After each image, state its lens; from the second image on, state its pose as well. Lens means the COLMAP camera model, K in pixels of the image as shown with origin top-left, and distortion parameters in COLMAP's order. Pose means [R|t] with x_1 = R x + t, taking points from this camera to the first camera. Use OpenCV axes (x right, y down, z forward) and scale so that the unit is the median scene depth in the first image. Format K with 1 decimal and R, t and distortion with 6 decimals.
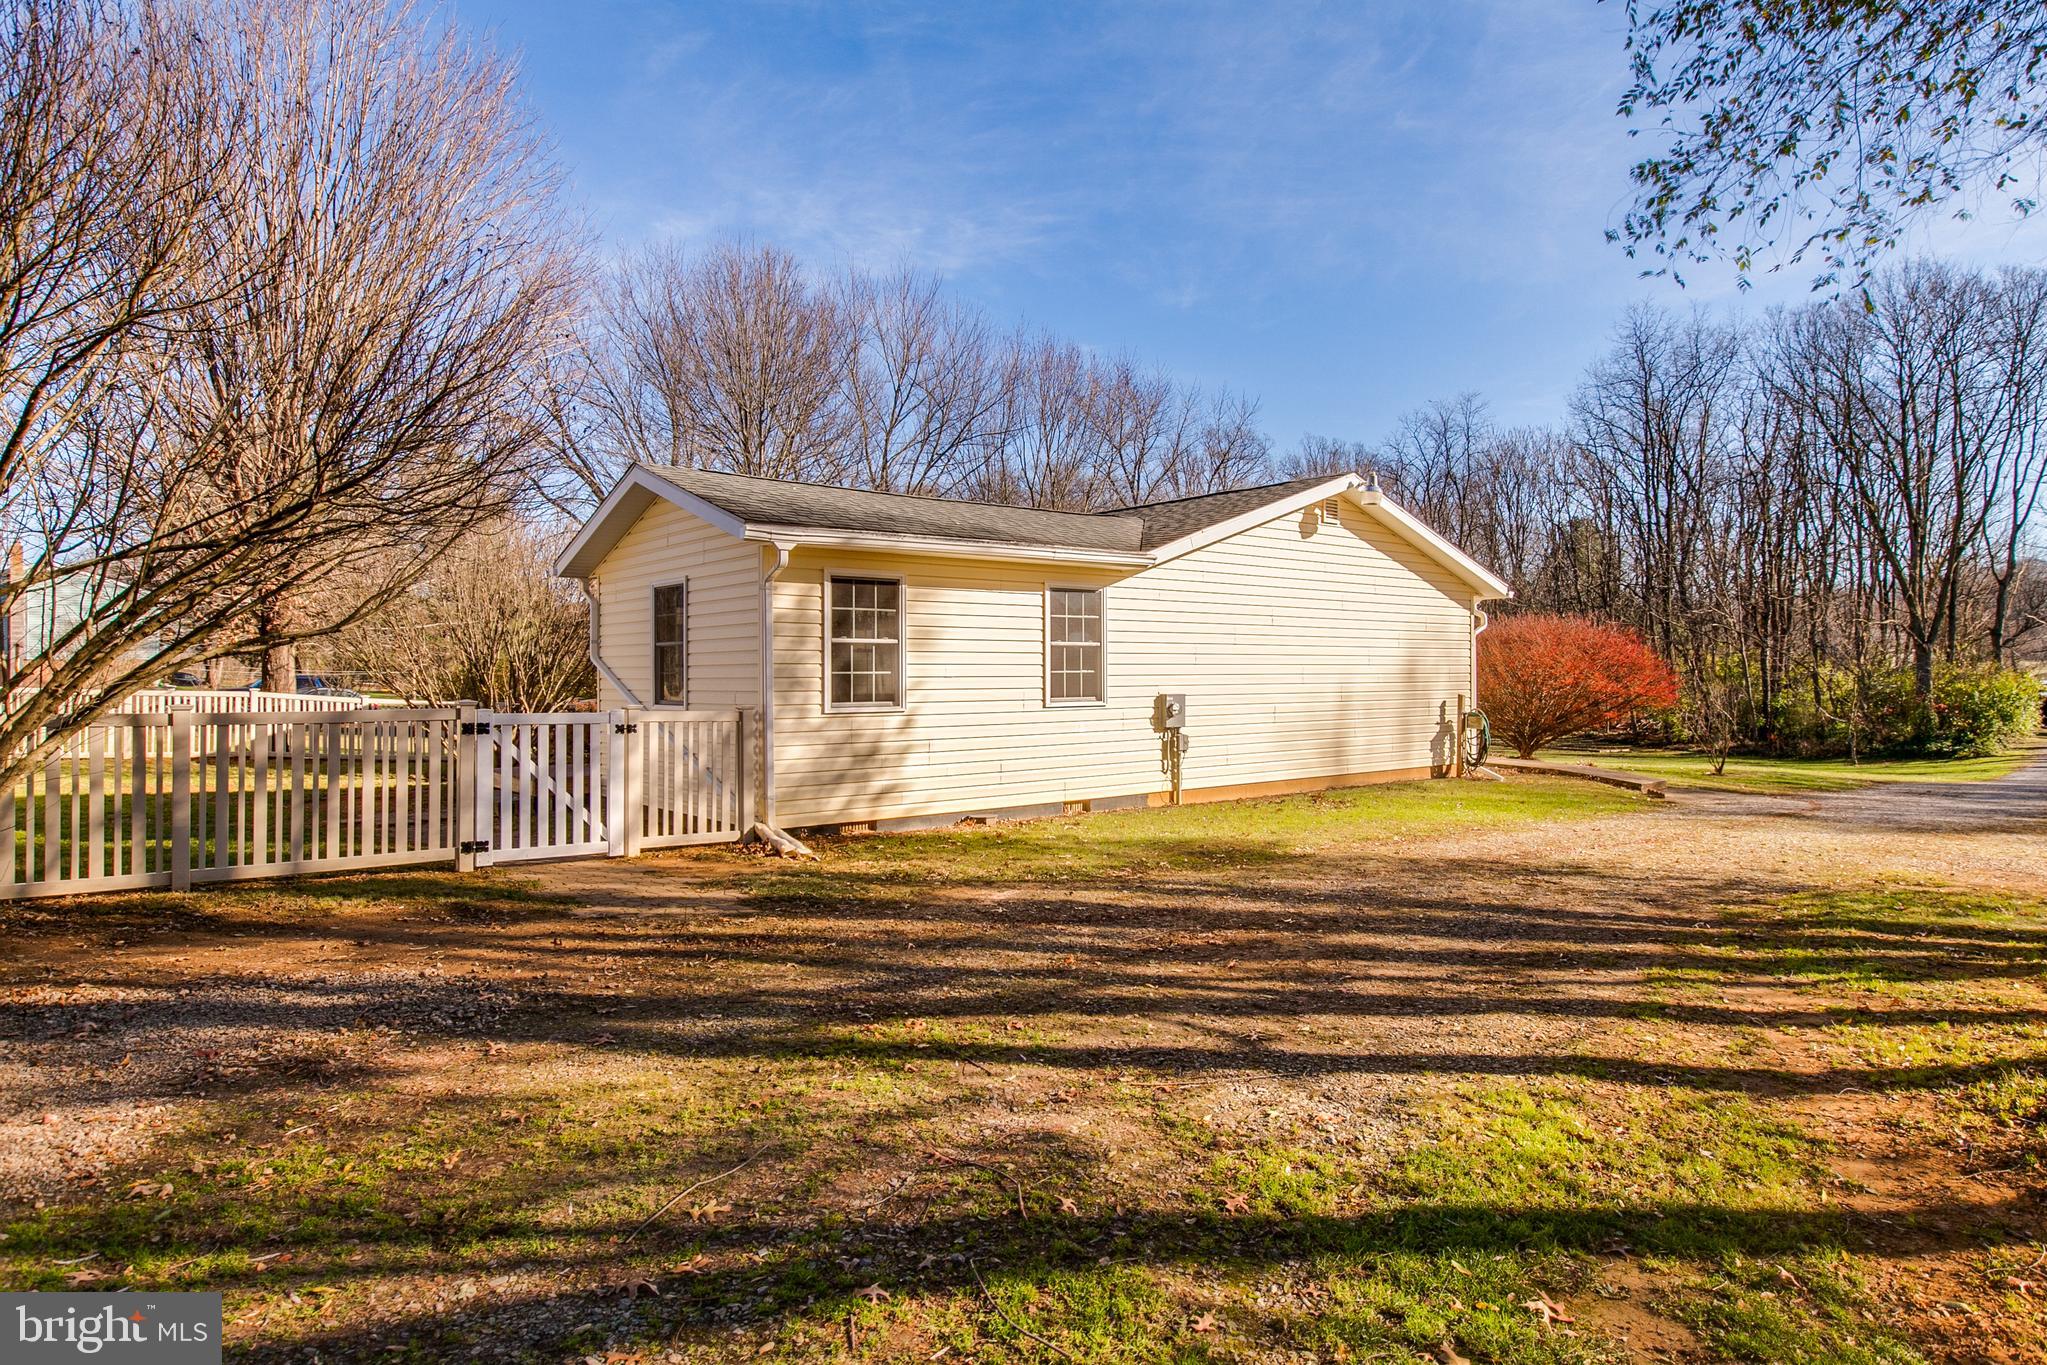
lens RADIAL K [[1041.6, 0, 1023.5], [0, 1041.6, 682.5], [0, 0, 1]] dist [0.007482, -0.000675]
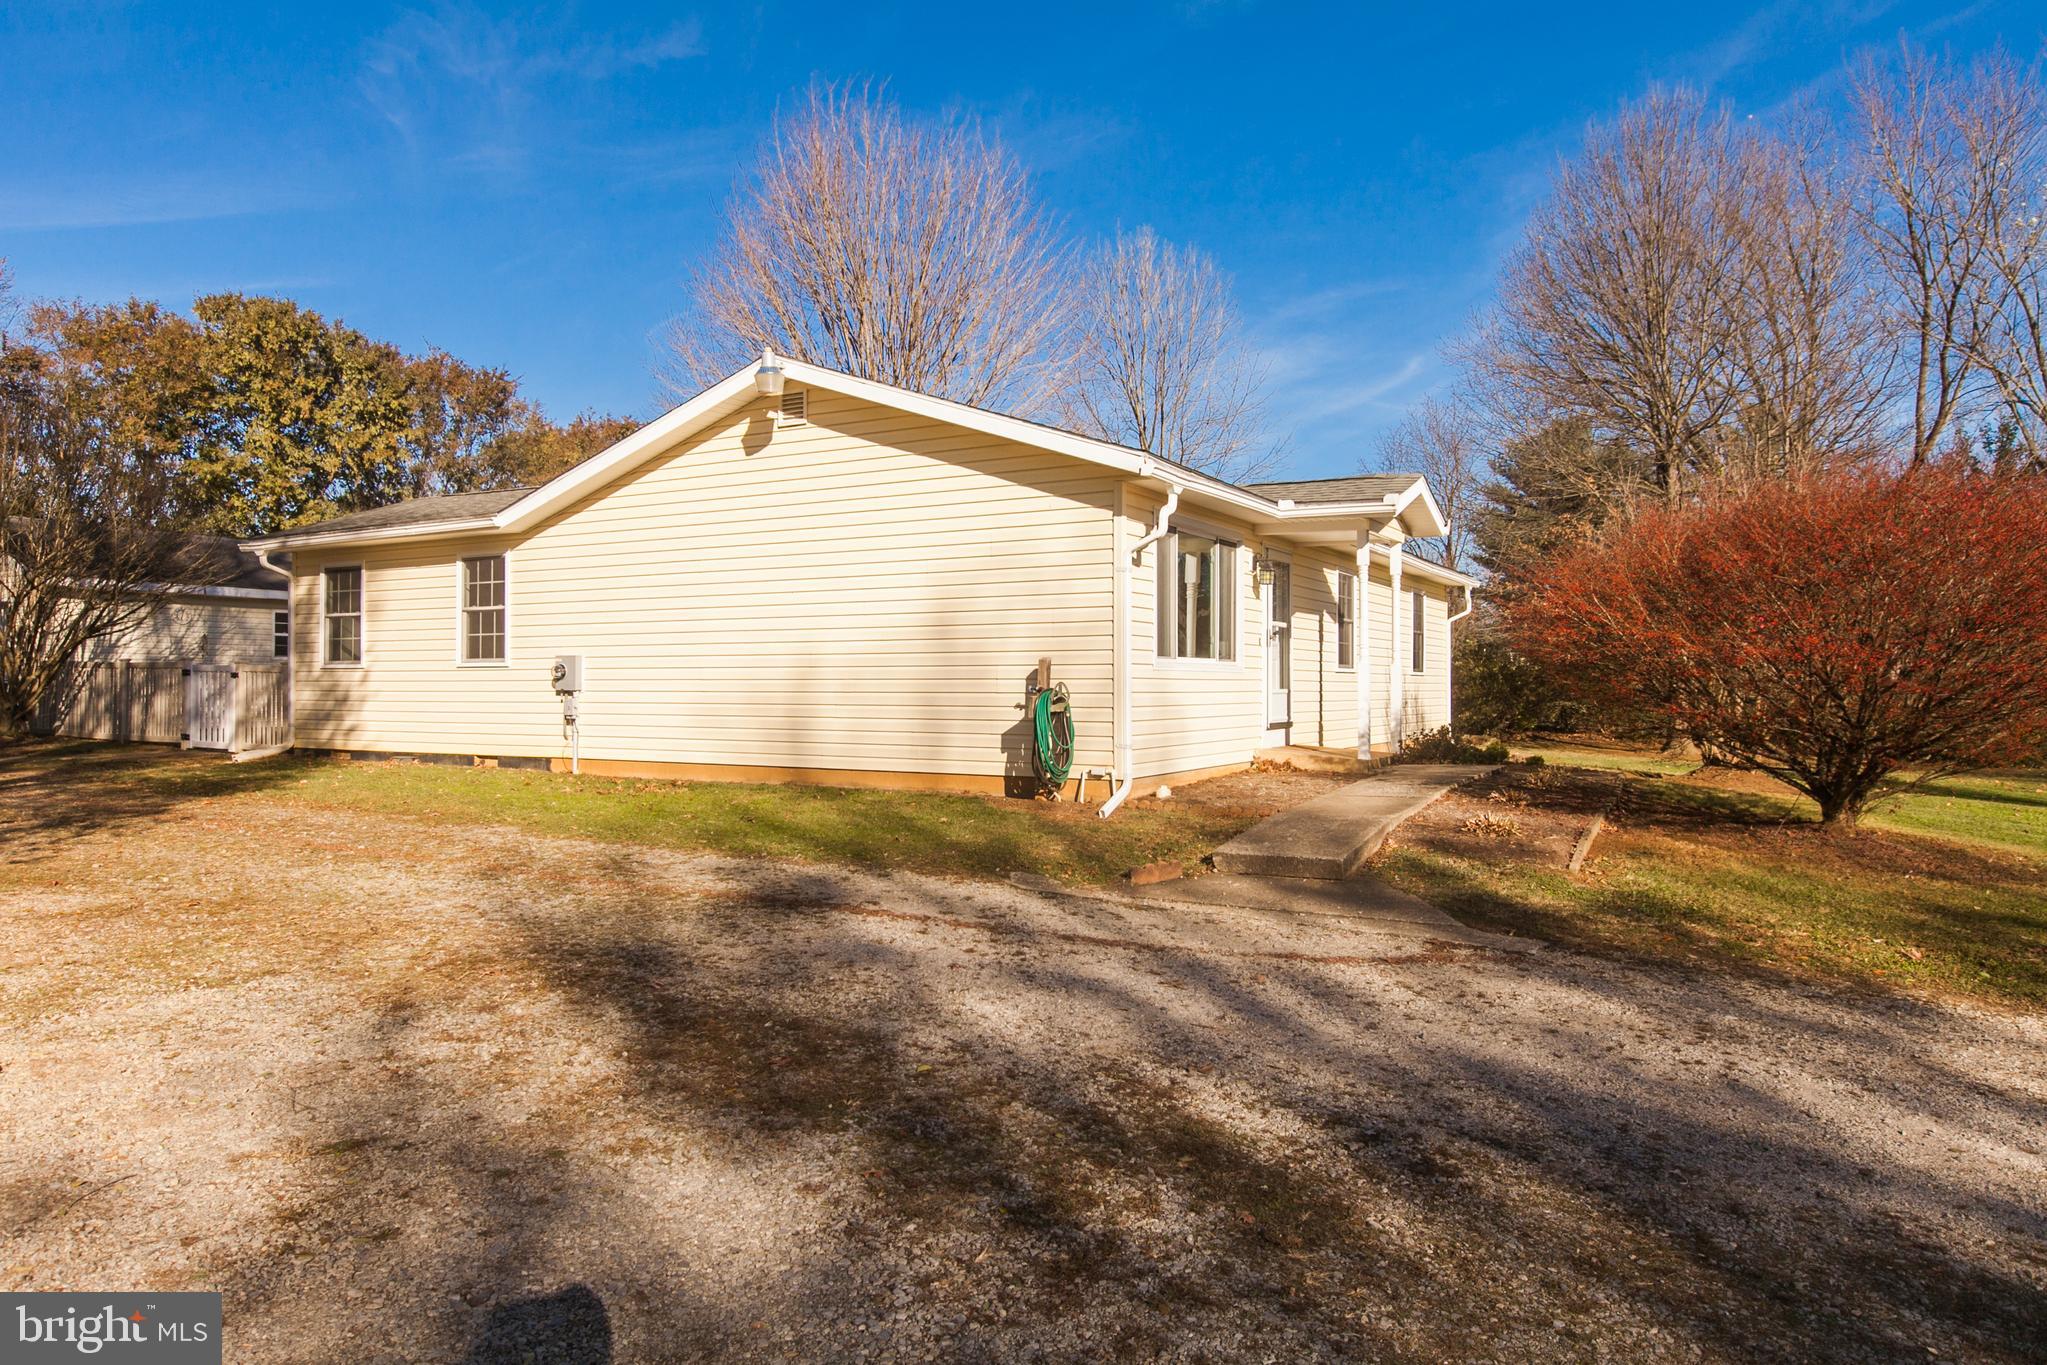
lens RADIAL K [[1353.8, 0, 1023.5], [0, 1353.8, 682.5], [0, 0, 1]] dist [0.000462, 0.000008]
pose [[0.412835, 0.020064, -0.910585, 1.563824], [0.005433, 0.999685, 0.024490, 0.008092], [0.910790, -0.015058, 0.412596, 0.947037]]
